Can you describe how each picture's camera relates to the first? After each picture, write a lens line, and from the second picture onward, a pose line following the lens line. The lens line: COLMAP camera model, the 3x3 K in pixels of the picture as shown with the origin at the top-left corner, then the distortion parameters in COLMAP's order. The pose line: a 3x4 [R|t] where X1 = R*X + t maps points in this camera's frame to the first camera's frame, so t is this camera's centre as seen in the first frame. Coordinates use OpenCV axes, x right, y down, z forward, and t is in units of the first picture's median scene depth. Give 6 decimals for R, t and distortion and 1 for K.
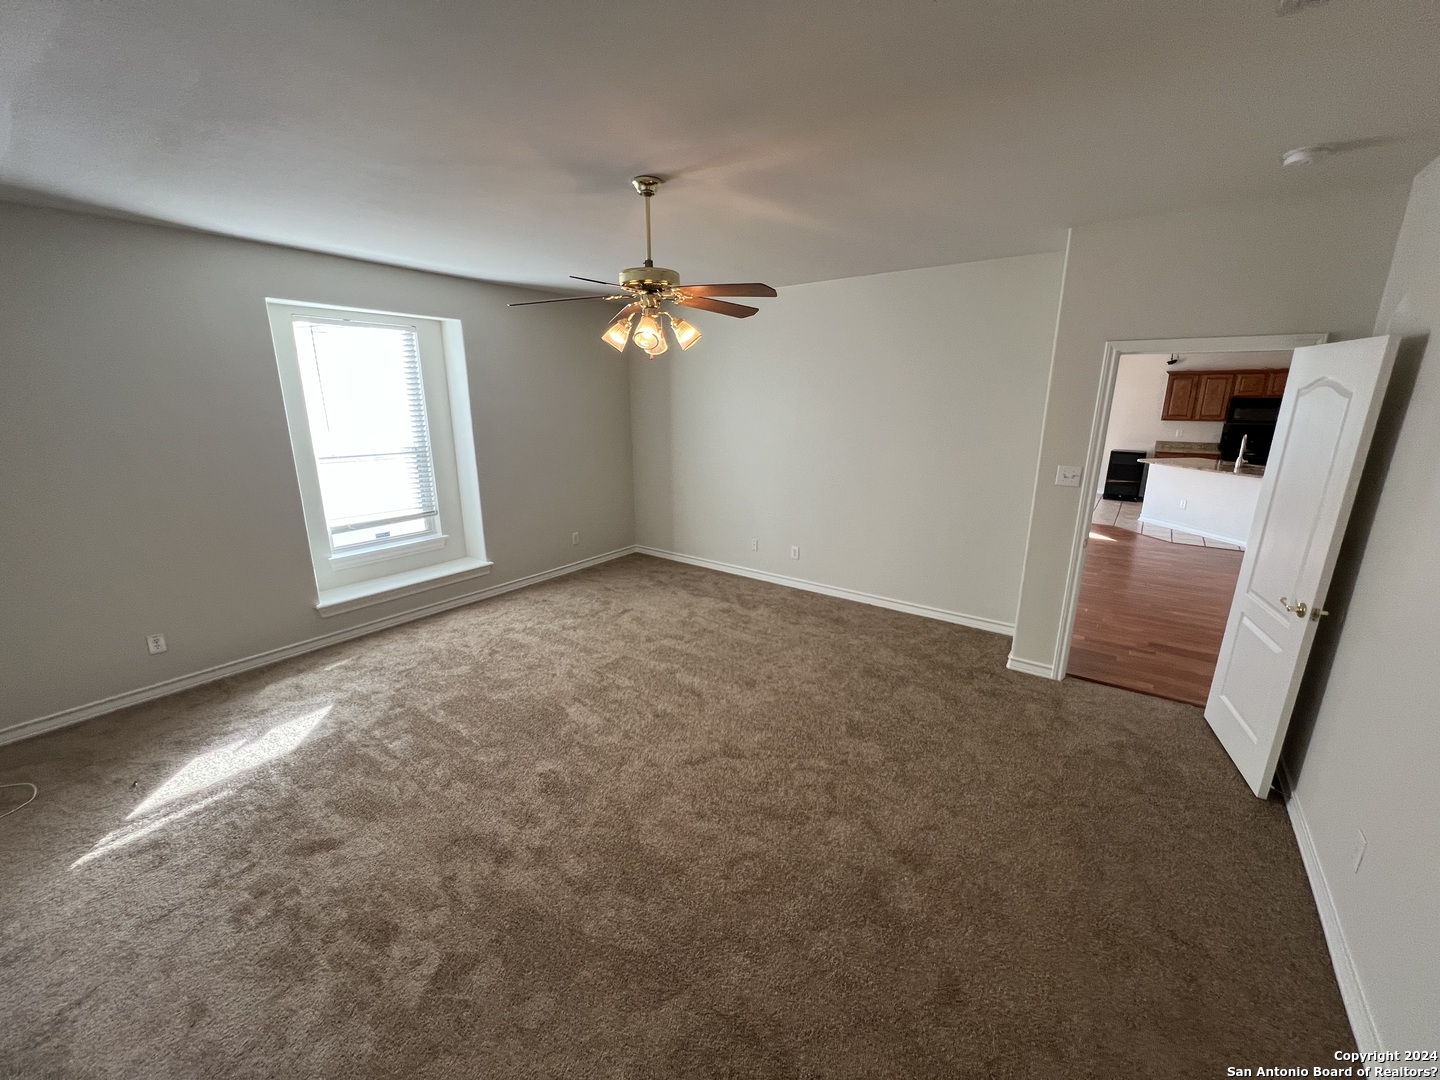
lens RADIAL K [[576.5, 0, 715.3], [0, 576.5, 541.4], [0, 0, 1]] dist [-0.004130, 0.000101]
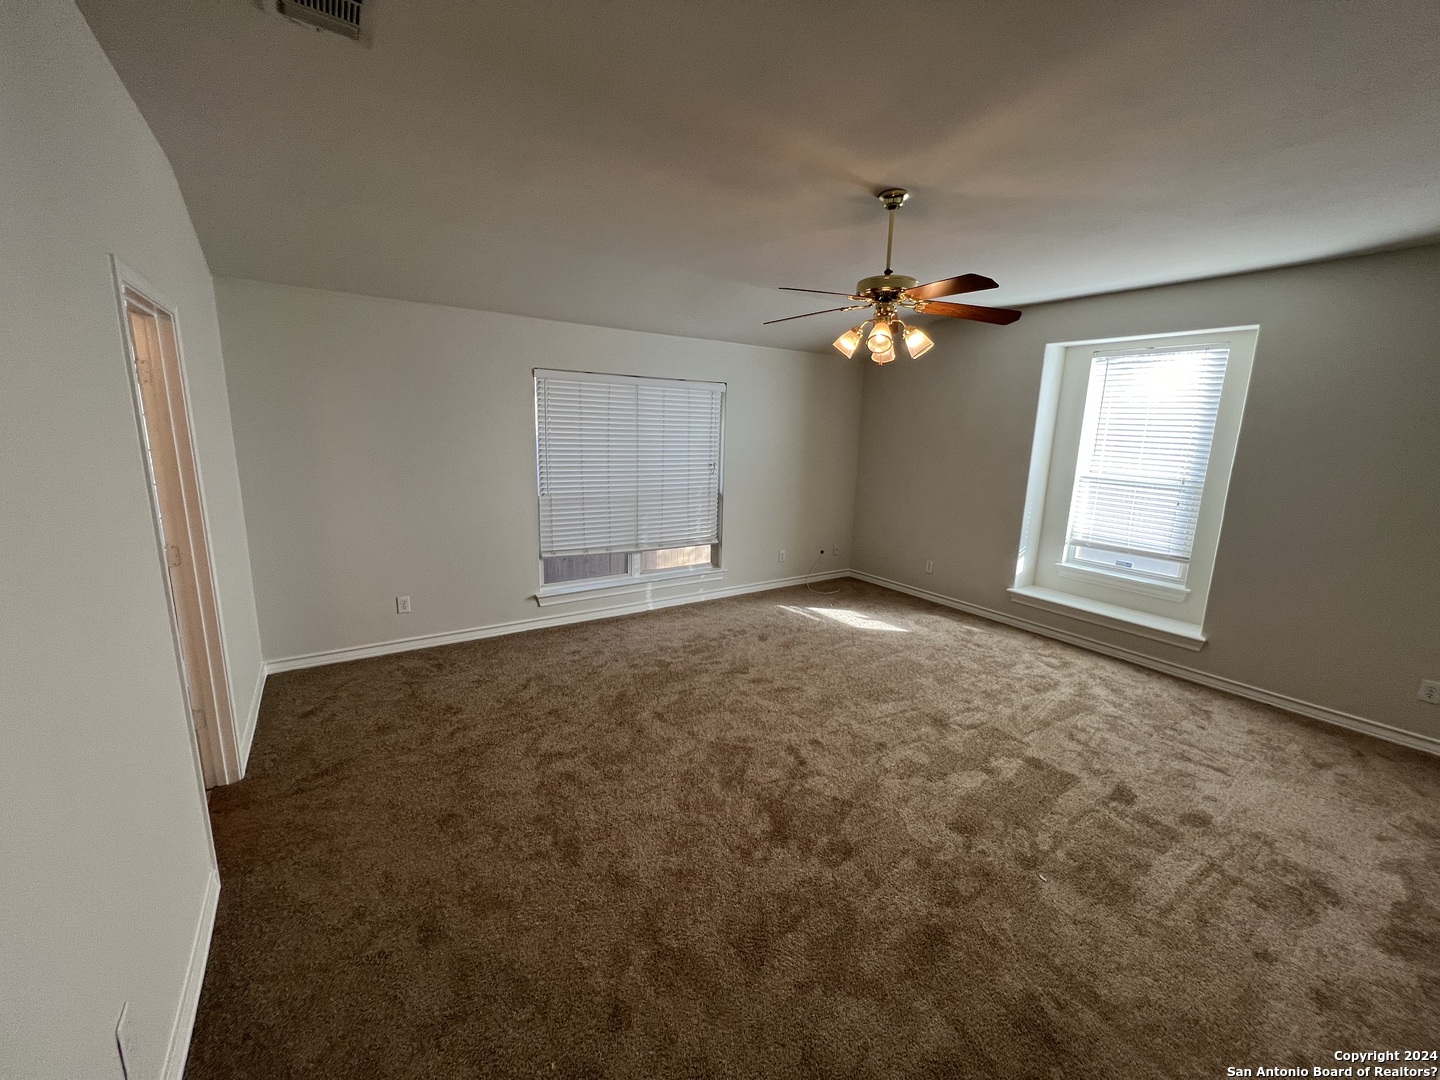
lens RADIAL K [[576.5, 0, 715.3], [0, 576.5, 541.4], [0, 0, 1]] dist [-0.004130, 0.000101]
pose [[-0.338517, 0.171321, -0.925233, 0.685877], [-0.264993, 0.926131, 0.268440, -0.155928], [0.902876, 0.336051, -0.268112, 0.776202]]
